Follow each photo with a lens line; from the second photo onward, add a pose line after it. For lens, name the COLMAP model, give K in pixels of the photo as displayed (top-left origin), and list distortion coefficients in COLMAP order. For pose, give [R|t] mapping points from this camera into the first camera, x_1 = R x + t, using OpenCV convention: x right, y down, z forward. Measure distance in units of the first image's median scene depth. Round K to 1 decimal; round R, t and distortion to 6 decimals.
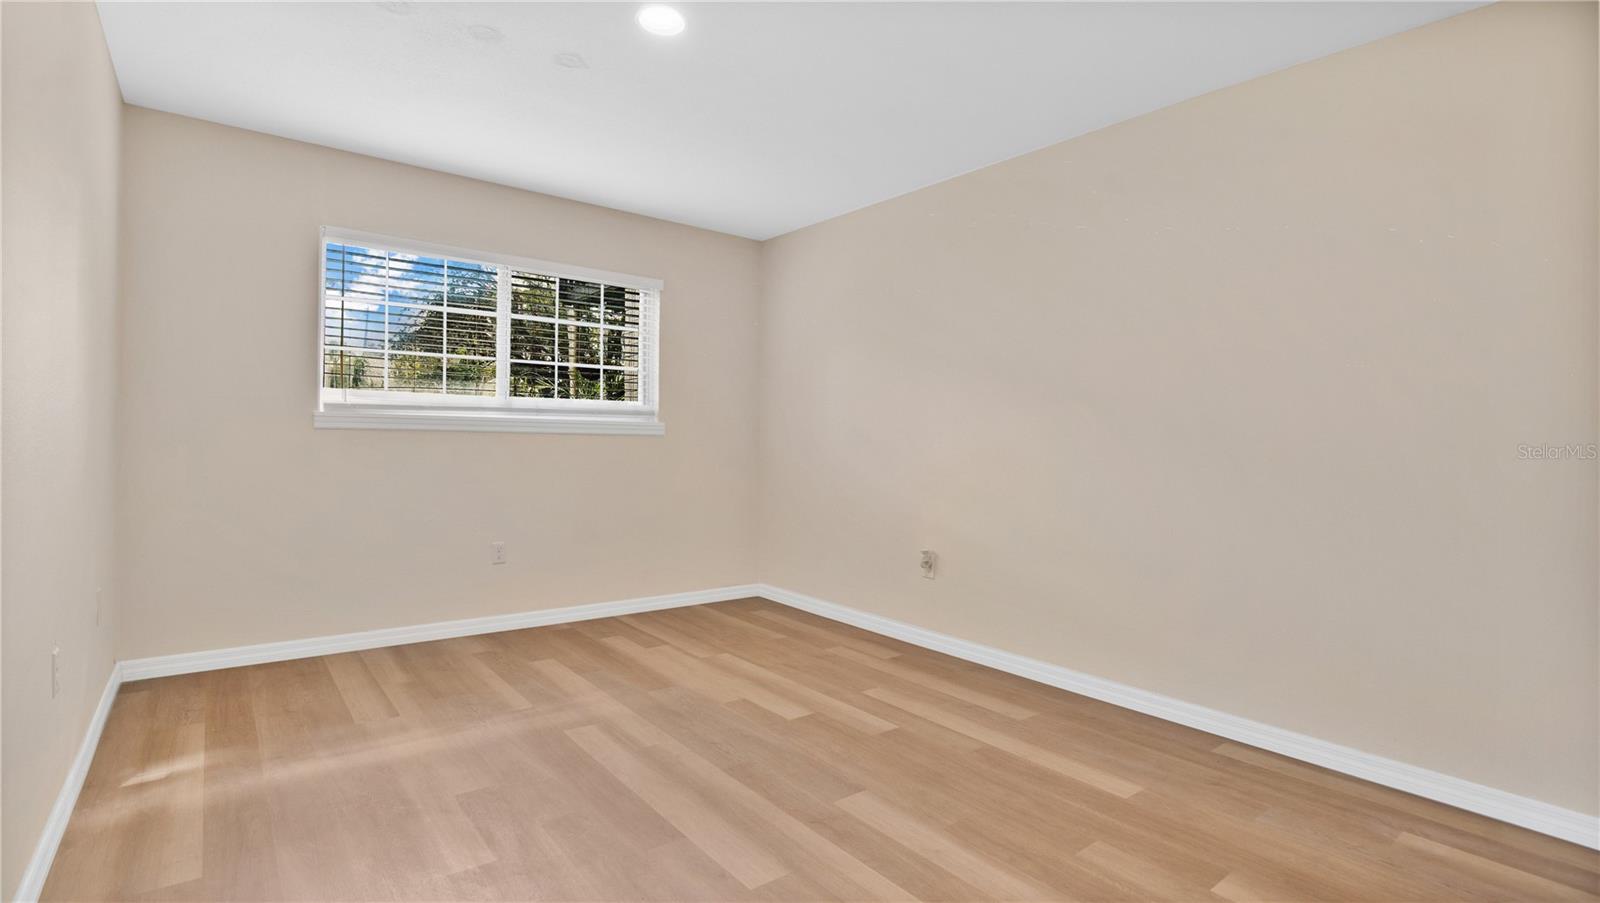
lens RADIAL K [[746.5, 0, 800.0], [0, 746.5, 451.5], [0, 0, 1]] dist [0.028747, 0.000216]
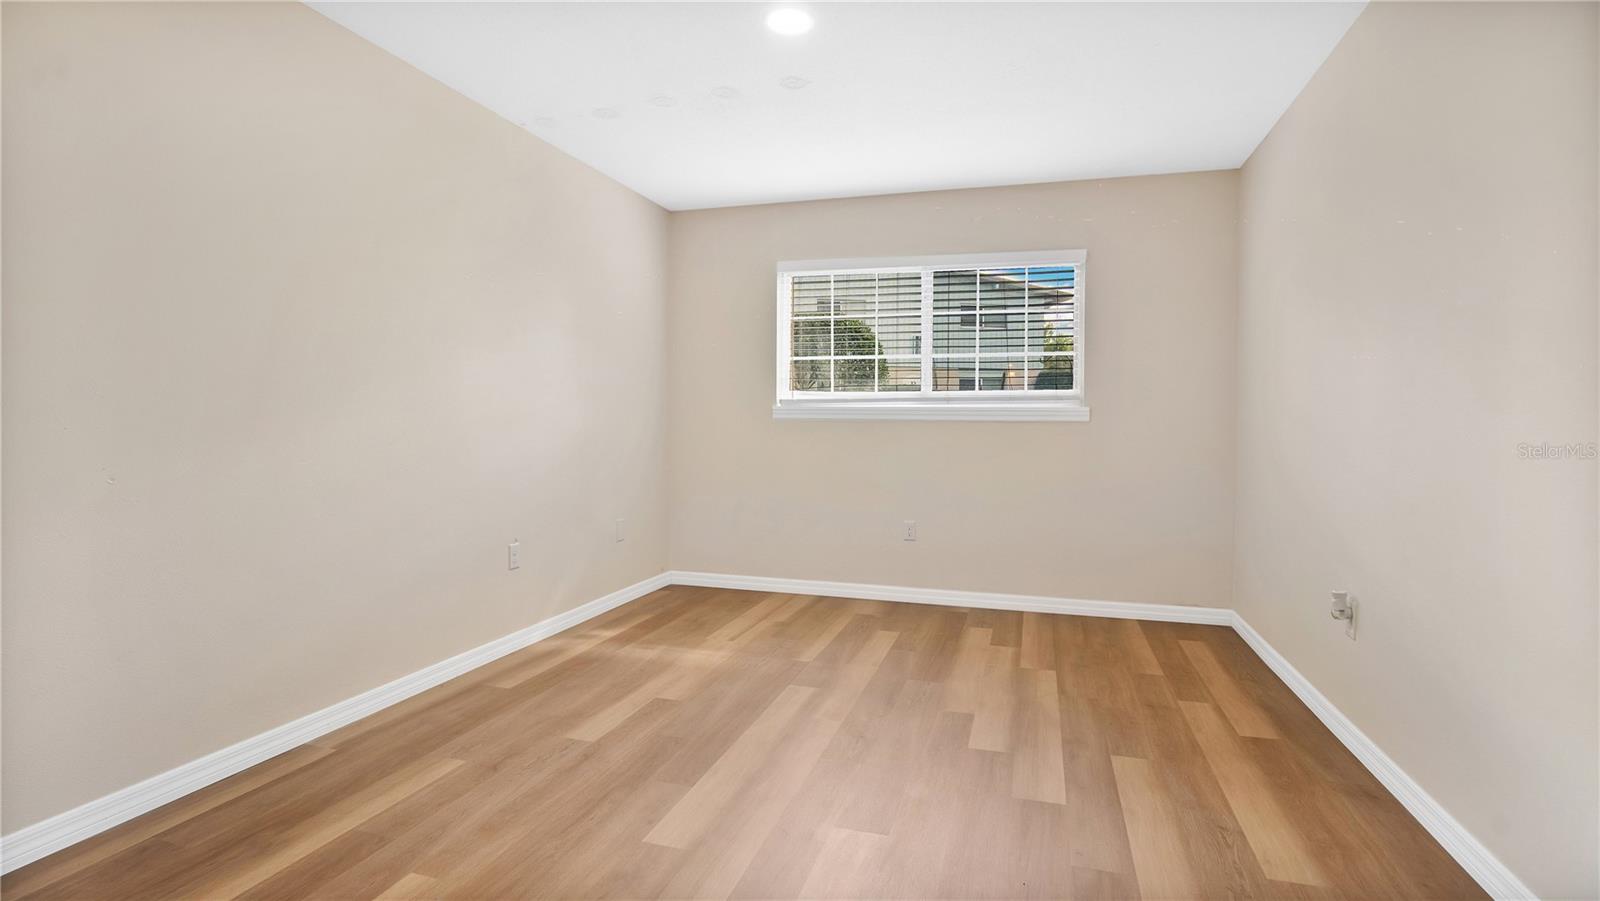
lens RADIAL K [[733.3, 0, 823.9], [0, 733.3, 470.6], [0, 0, 1]] dist [-0.011527, 0.000110]
pose [[0.579237, 0.030955, -0.814571, 0.479841], [-0.003123, 0.999356, 0.035757, 0.008213], [0.815153, -0.018168, 0.578961, 0.324370]]
